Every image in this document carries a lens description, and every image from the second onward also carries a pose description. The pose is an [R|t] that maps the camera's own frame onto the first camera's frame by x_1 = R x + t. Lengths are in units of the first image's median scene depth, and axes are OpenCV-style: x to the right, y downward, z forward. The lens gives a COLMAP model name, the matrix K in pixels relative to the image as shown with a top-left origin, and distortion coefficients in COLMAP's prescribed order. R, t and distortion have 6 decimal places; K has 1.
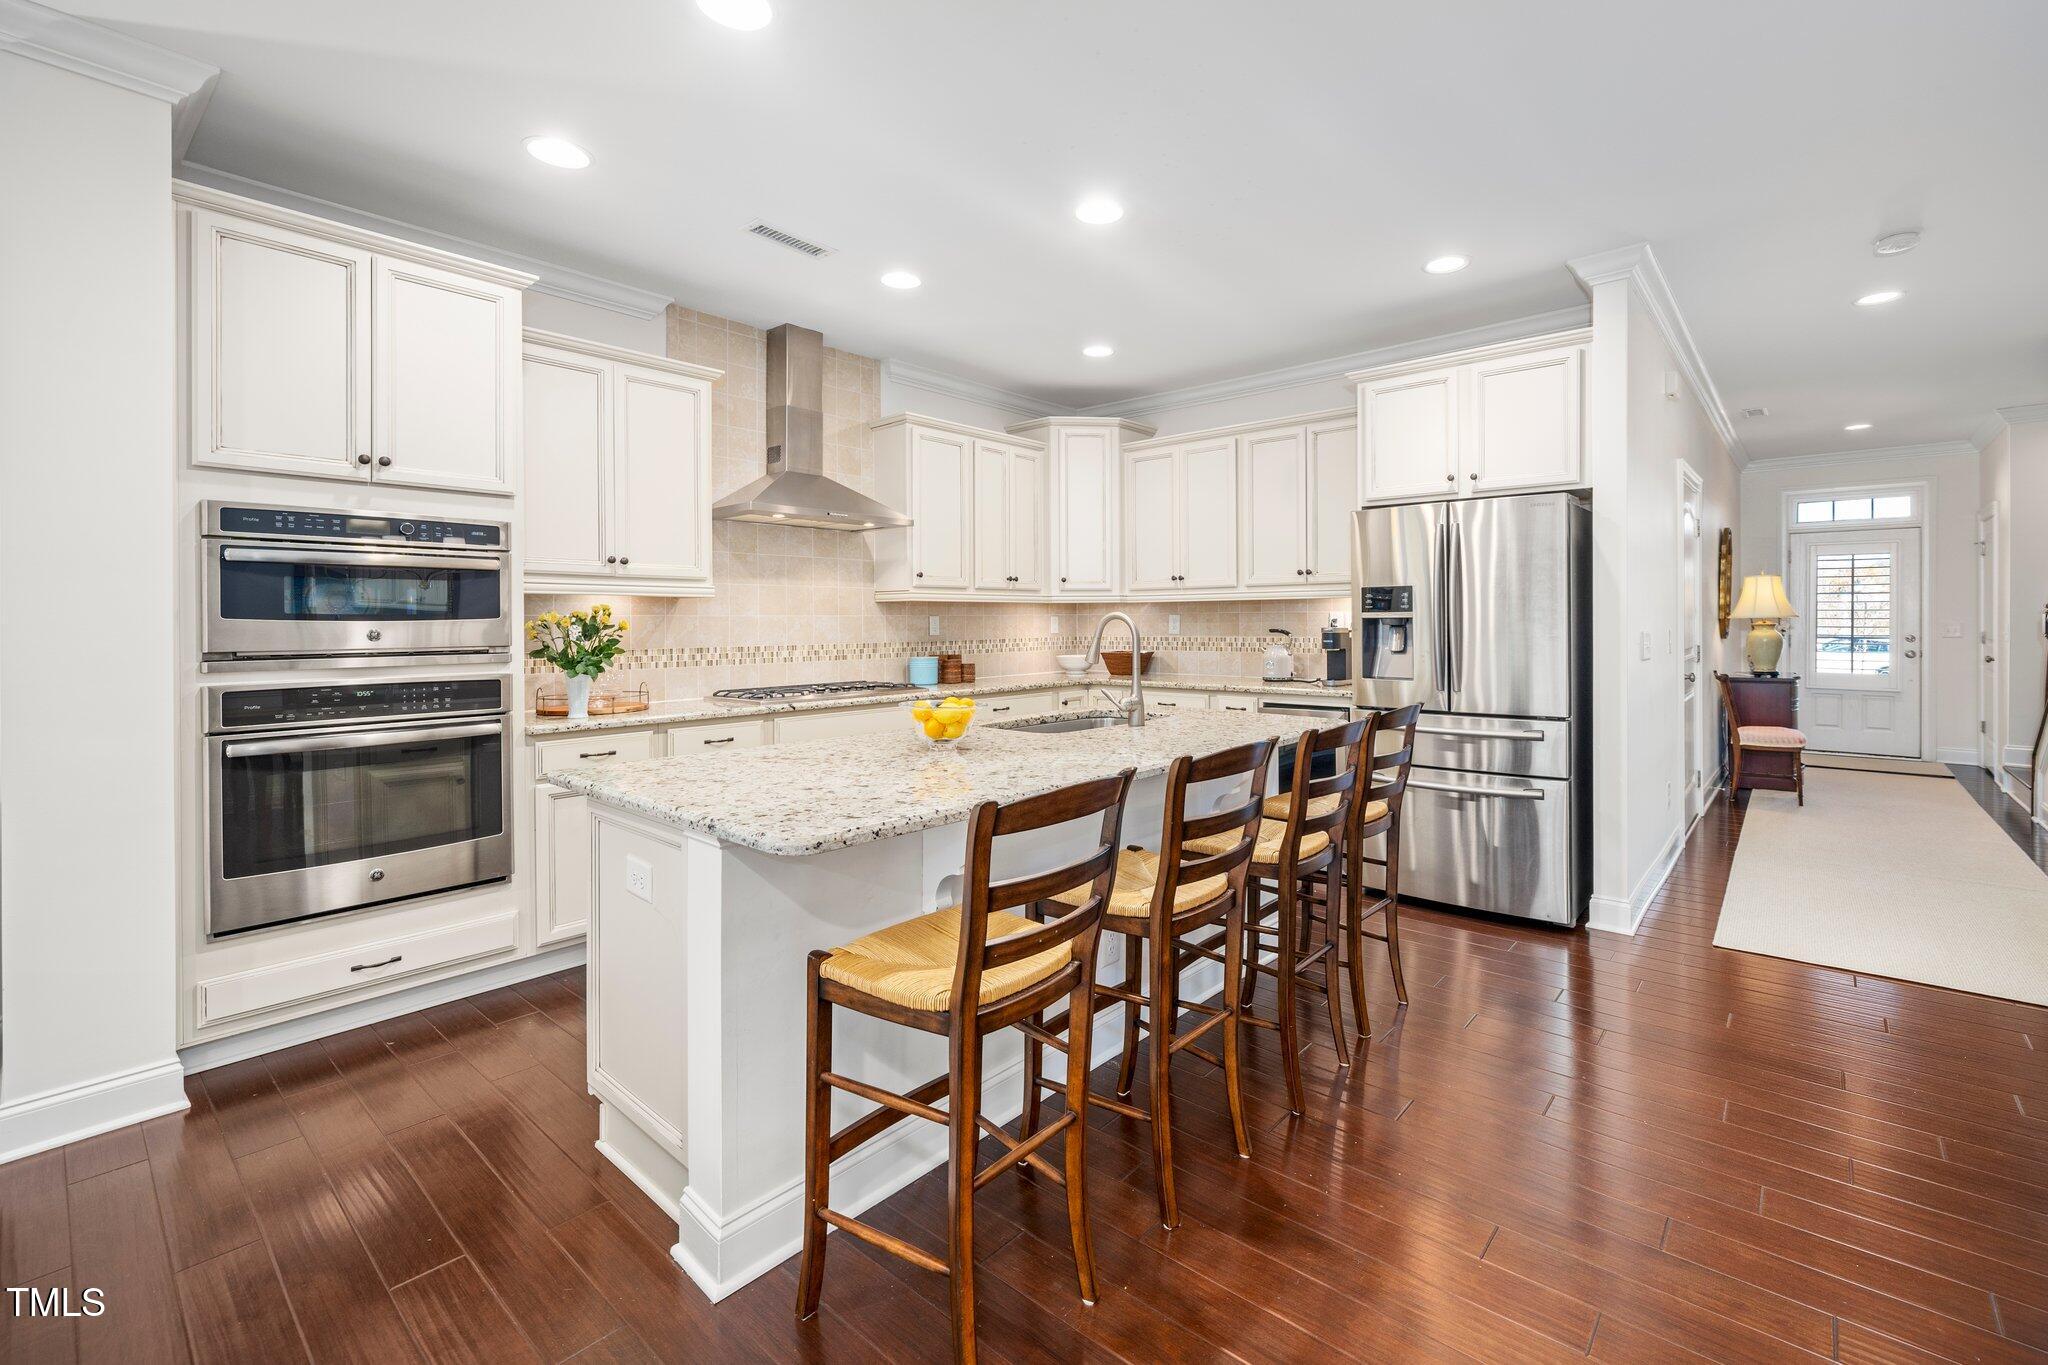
lens RADIAL K [[888.1, 0, 1096.5], [0, 888.1, 631.1], [0, 0, 1]] dist [-0.004387, -0.000436]
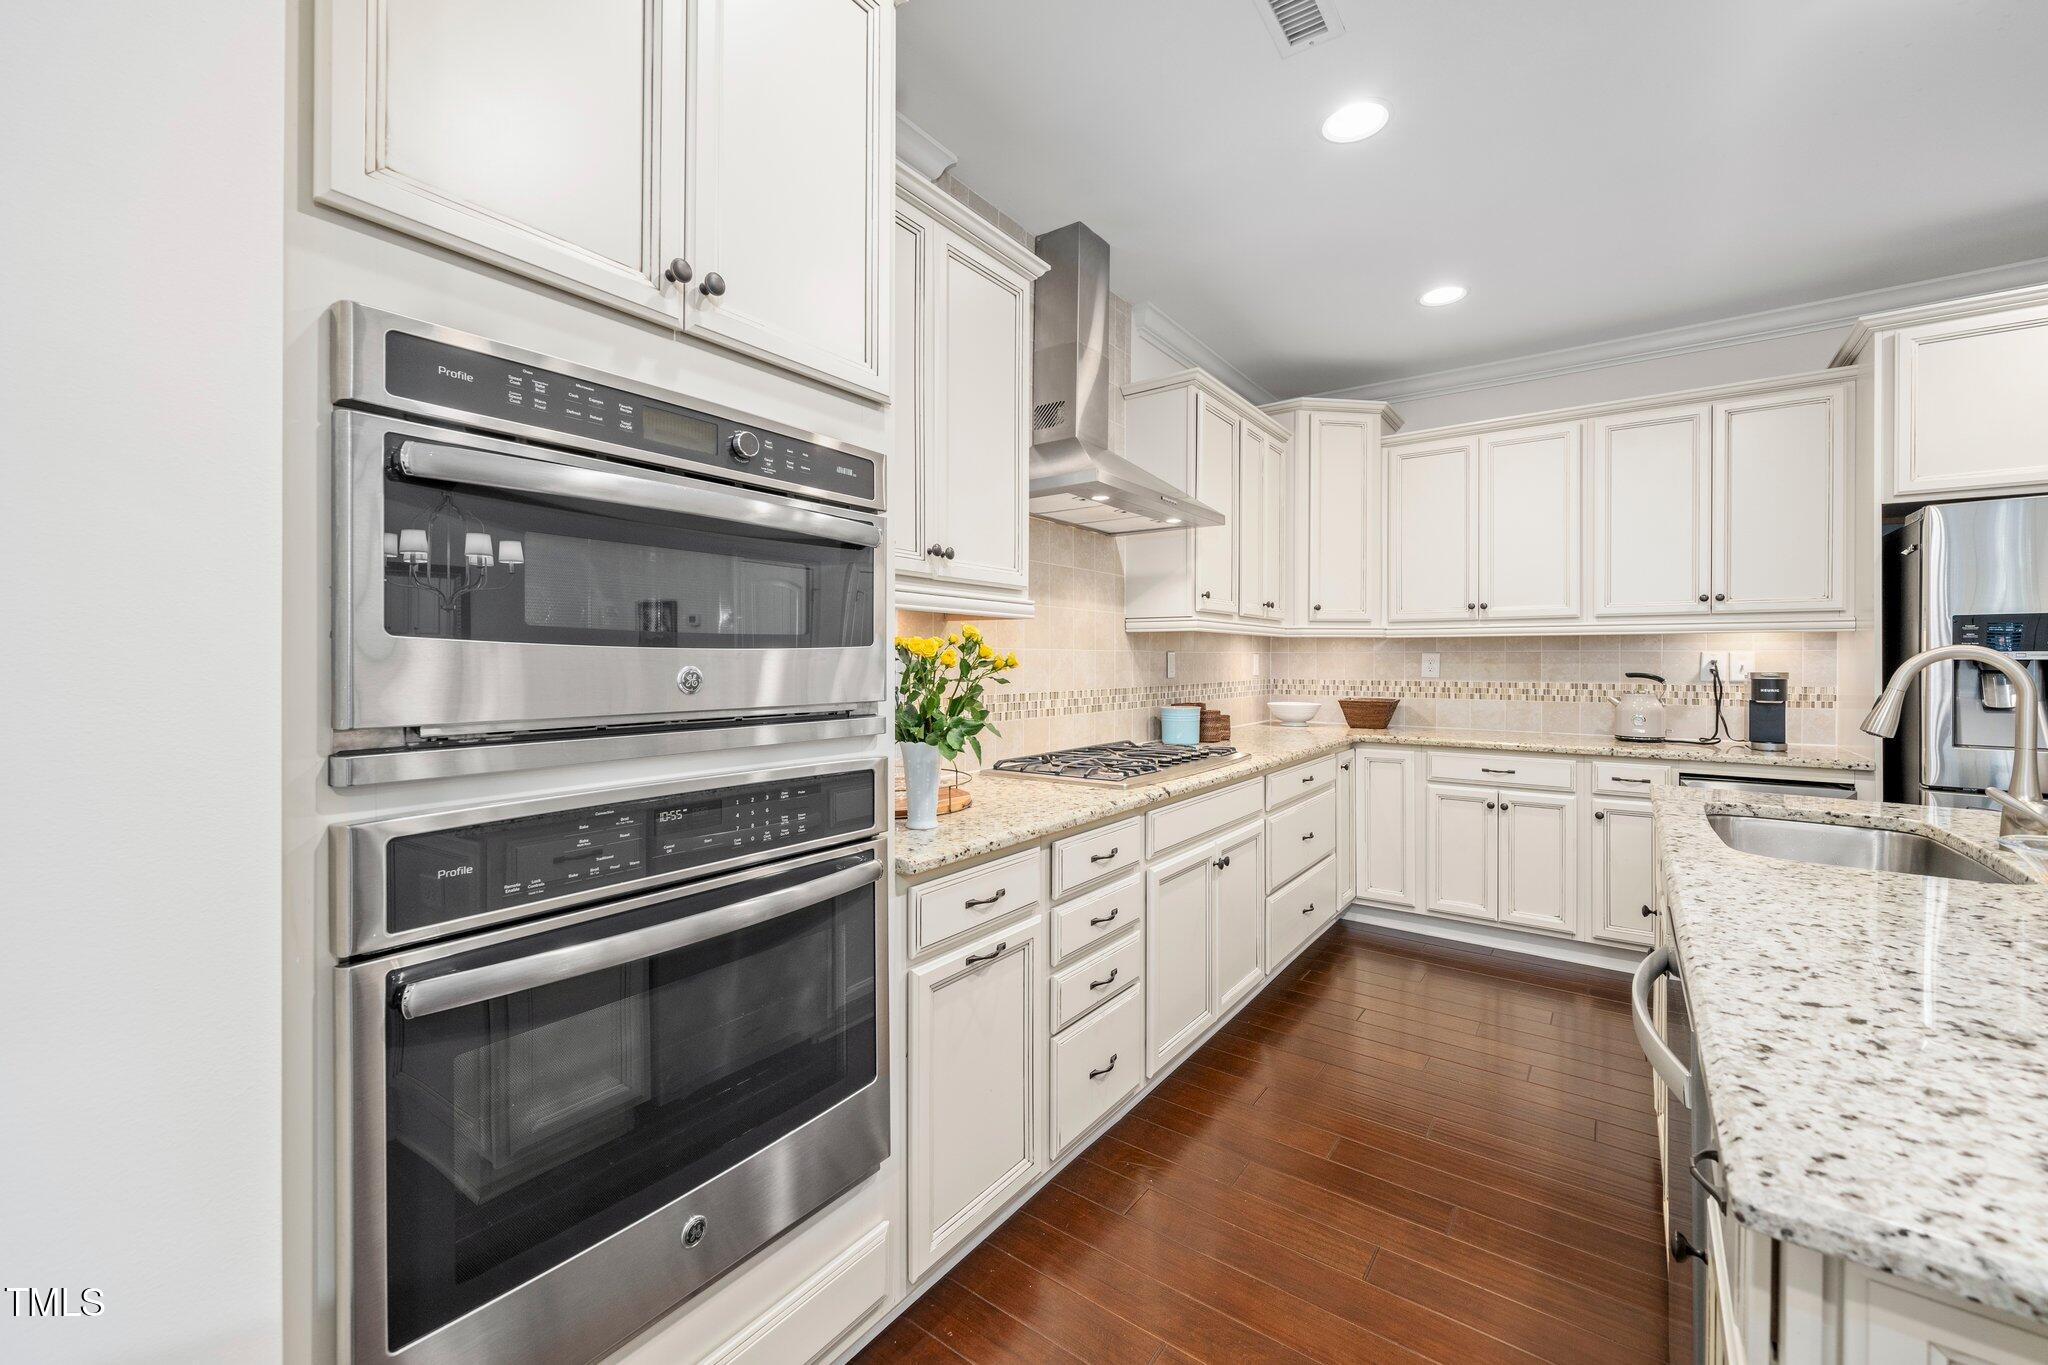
lens RADIAL K [[829.8, 0, 1024.3], [0, 829.8, 663.6], [0, 0, 1]] dist [-0.000028, -0.000022]
pose [[0.998402, 0.007450, 0.056012, -0.468992], [-0.007004, 0.999942, -0.008162, -0.000752], [-0.056070, 0.007756, 0.998397, 0.405227]]
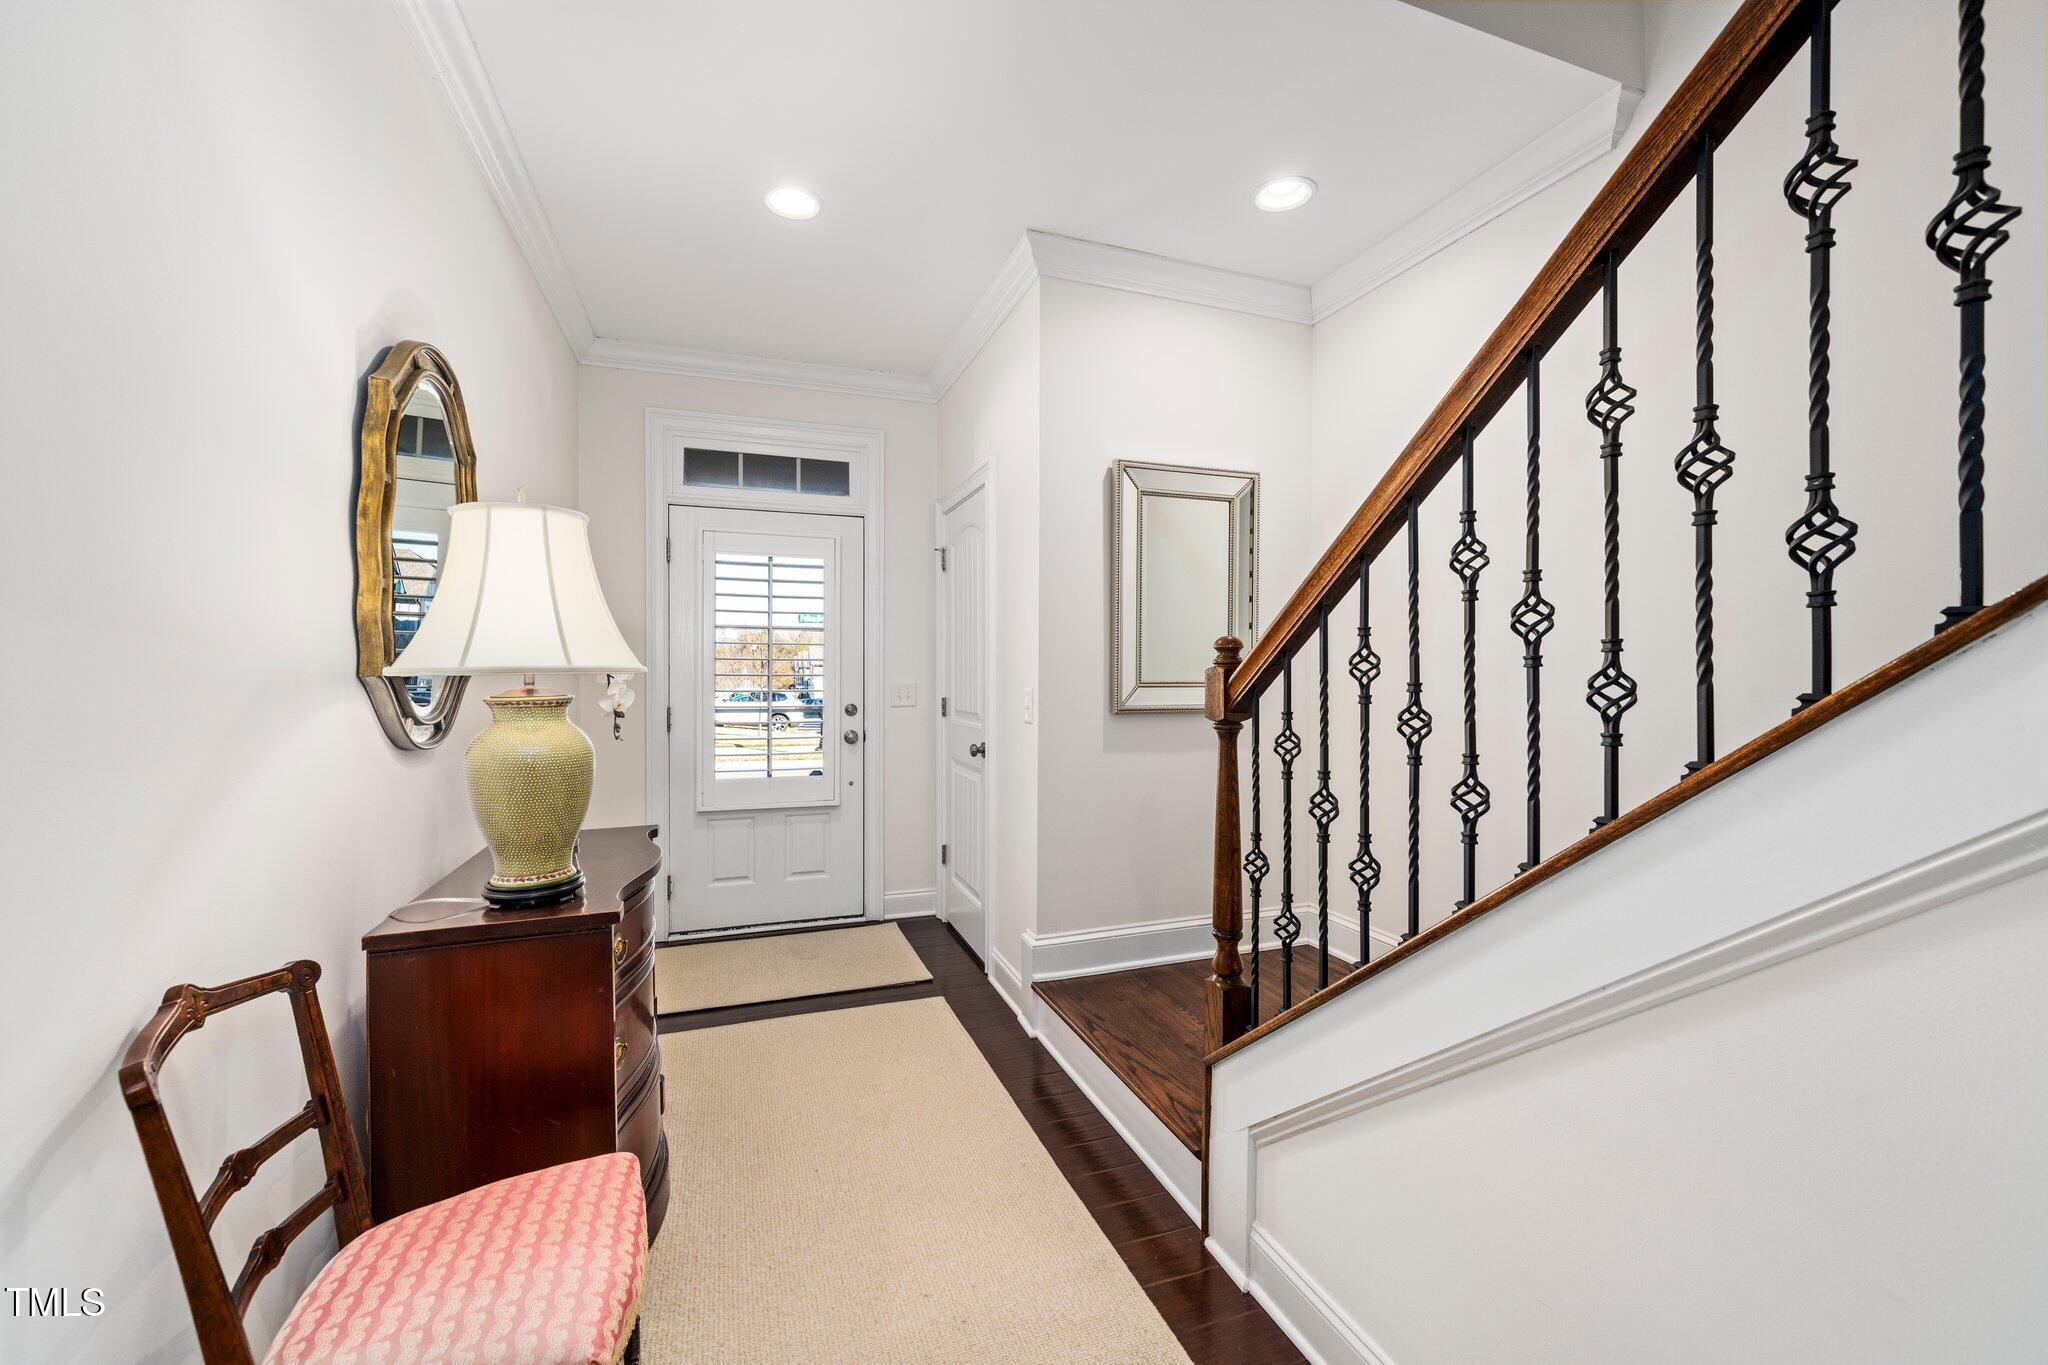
lens RADIAL K [[829.8, 0, 1024.3], [0, 829.8, 663.6], [0, 0, 1]] dist [-0.000028, -0.000022]
pose [[0.517849, 0.010371, 0.855409, 1.065976], [0.007829, 0.999827, -0.016862, -0.024269], [-0.855436, 0.015428, 0.517678, 1.286971]]
